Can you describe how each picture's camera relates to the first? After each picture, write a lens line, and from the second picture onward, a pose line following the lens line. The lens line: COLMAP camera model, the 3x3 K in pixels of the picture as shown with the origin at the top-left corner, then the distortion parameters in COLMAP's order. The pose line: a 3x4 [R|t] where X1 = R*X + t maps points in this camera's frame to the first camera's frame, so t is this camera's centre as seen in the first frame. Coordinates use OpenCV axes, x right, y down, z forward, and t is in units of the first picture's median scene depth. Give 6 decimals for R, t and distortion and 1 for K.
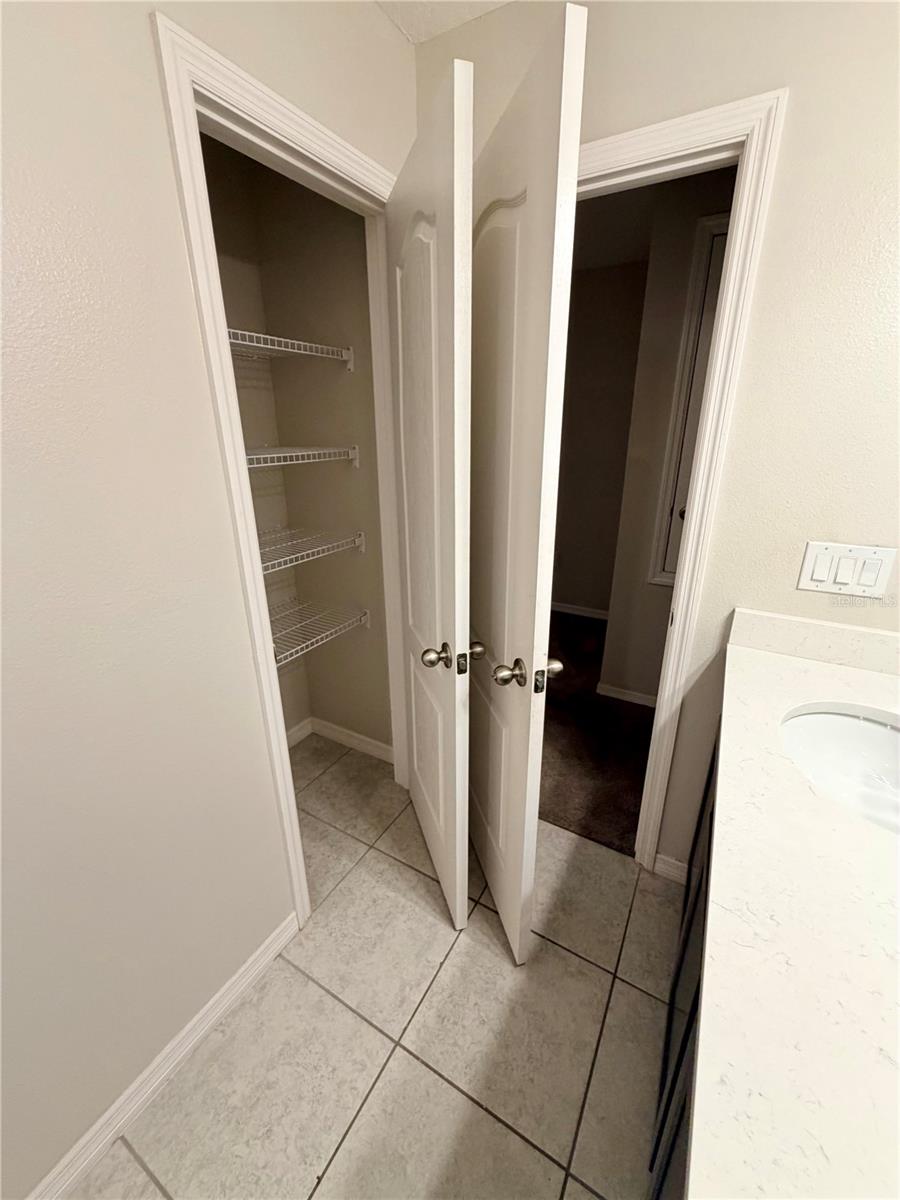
lens RADIAL K [[477.2, 0, 454.6], [0, 477.2, 593.3], [0, 0, 1]] dist [-0.000096, 0.000853]
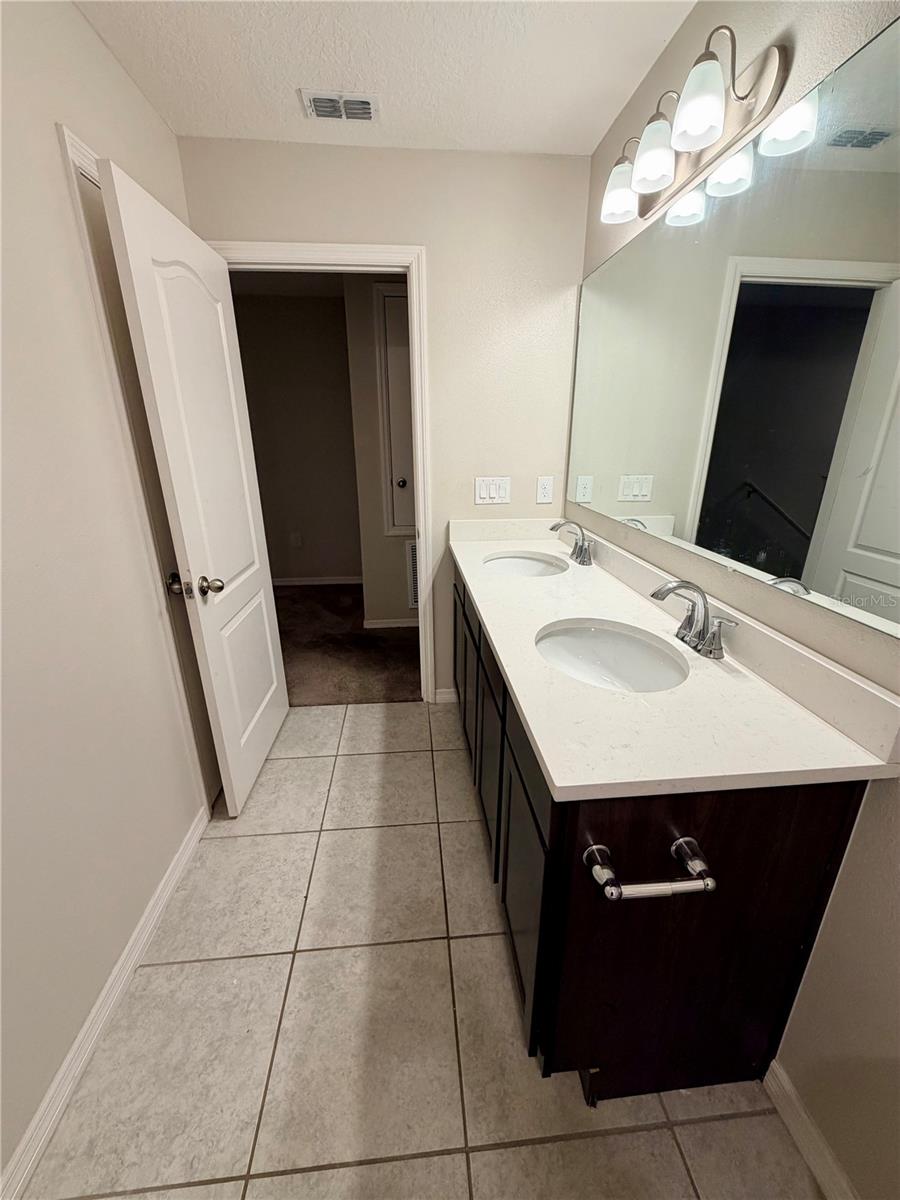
lens RADIAL K [[477.2, 0, 449.7], [0, 477.2, 595.3], [0, 0, 1]] dist [-0.000096, 0.000853]
pose [[0.817740, -0.187485, 0.544198, -0.431403], [0.193592, 0.979969, 0.046715, 0.222125], [-0.542056, 0.067151, 0.837655, -0.471015]]
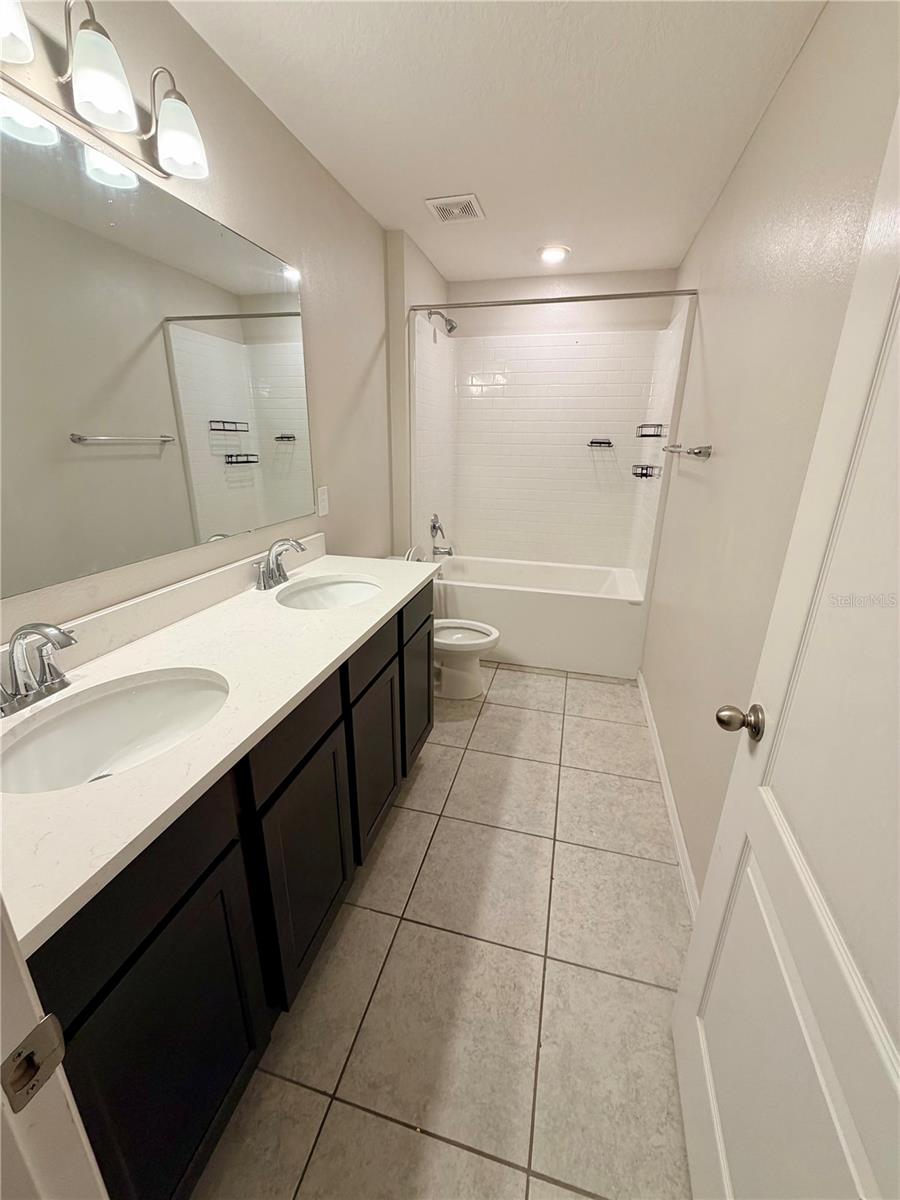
lens RADIAL K [[477.2, 0, 453.5], [0, 477.2, 598.5], [0, 0, 1]] dist [-0.000096, 0.000853]
pose [[-0.964131, 0.075023, -0.254602, 0.297099], [-0.098501, 0.789592, 0.605675, -0.375679], [0.246471, 0.609029, -0.753881, 1.203431]]
